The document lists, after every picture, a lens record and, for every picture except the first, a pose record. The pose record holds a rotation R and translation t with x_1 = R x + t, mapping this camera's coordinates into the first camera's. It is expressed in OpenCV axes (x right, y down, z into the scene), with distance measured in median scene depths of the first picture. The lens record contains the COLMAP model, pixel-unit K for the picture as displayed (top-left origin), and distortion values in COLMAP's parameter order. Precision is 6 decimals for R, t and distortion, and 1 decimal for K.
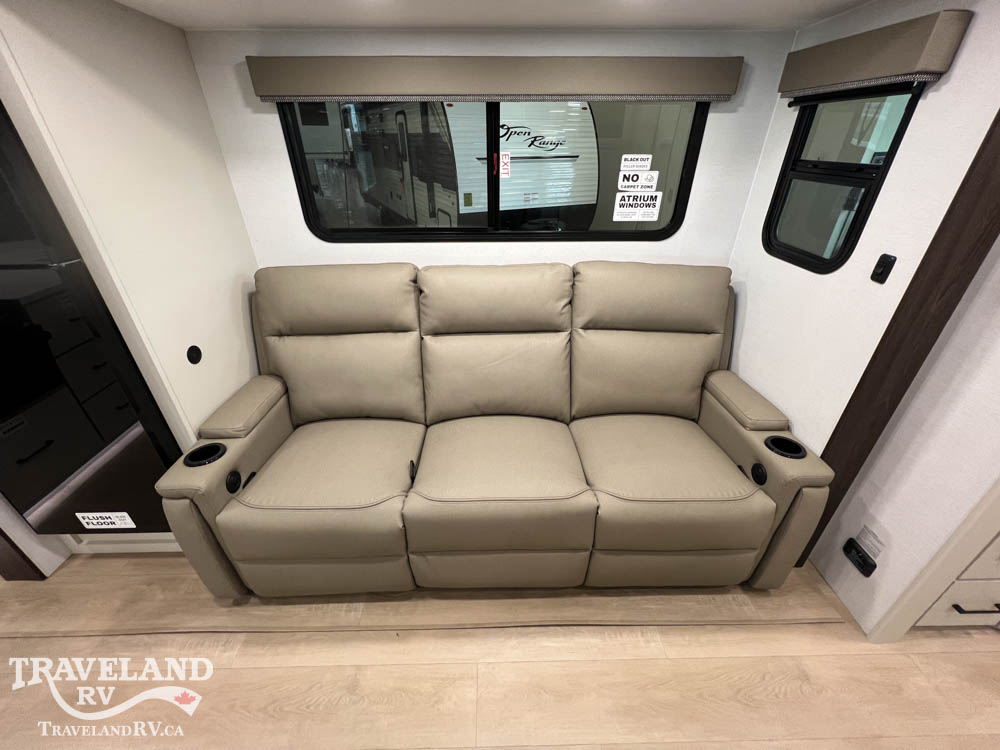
lens RADIAL K [[399.7, 0, 497.8], [0, 399.7, 372.4], [0, 0, 1]] dist [-0.001720, -0.000216]
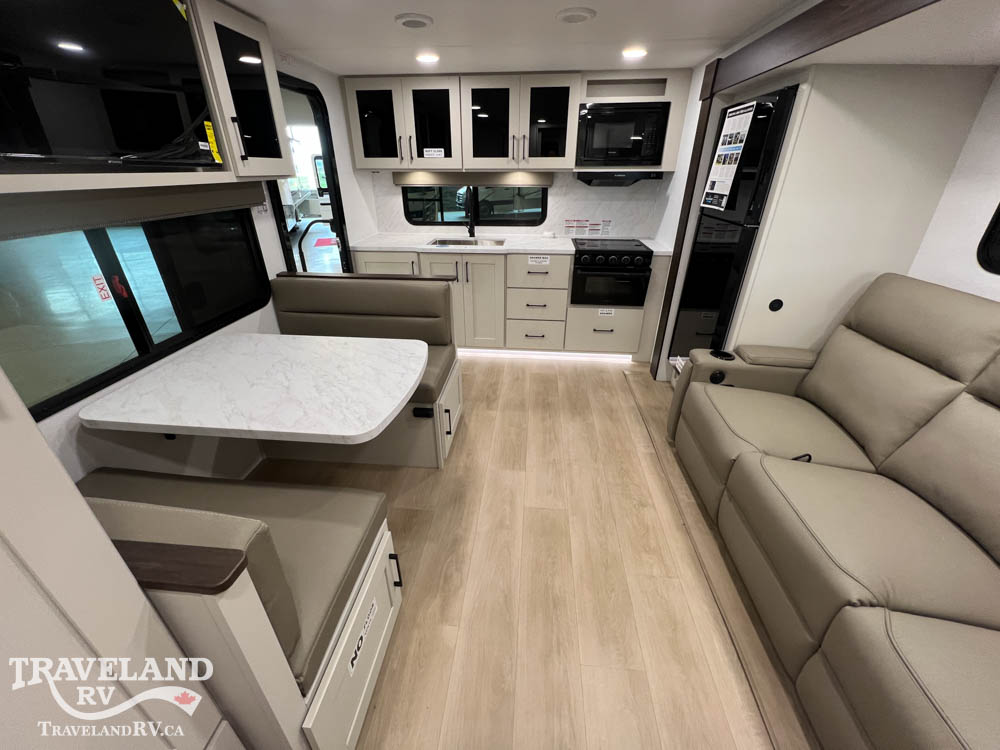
lens RADIAL K [[399.7, 0, 497.8], [0, 399.7, 372.4], [0, 0, 1]] dist [-0.001720, -0.000216]
pose [[-0.113509, 0.460742, -0.880246, 0.700100], [-0.494988, 0.741963, 0.452192, -0.017345], [0.861454, 0.487039, 0.143842, 0.031762]]
